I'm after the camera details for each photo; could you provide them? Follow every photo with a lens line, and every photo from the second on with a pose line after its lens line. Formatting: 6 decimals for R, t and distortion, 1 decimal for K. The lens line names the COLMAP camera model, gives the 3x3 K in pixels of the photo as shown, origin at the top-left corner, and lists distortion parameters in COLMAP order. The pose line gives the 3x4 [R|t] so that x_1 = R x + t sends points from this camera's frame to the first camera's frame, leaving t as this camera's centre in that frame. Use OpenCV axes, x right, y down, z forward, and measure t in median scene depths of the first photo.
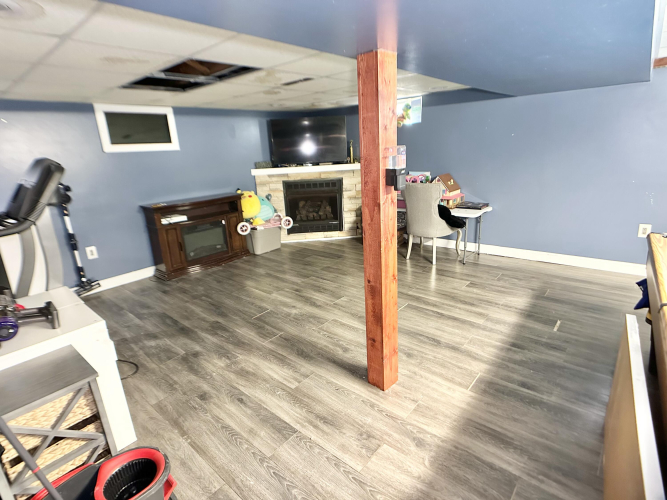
lens RADIAL K [[346.9, 0, 332.0], [0, 346.9, 250.5], [0, 0, 1]] dist [0.015198, -0.013988]
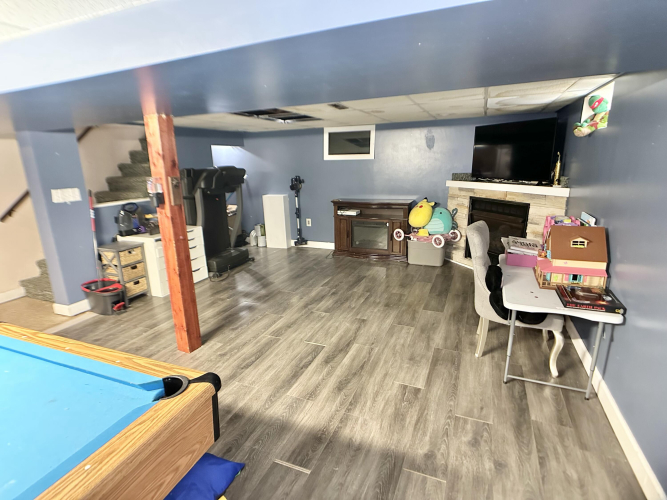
lens RADIAL K [[346.9, 0, 332.0], [0, 346.9, 250.5], [0, 0, 1]] dist [0.015198, -0.013988]
pose [[0.311042, 0.282971, -0.907293, 0.826559], [-0.259896, 0.943584, 0.205191, -0.229083], [0.914170, 0.171978, 0.367037, 0.546515]]
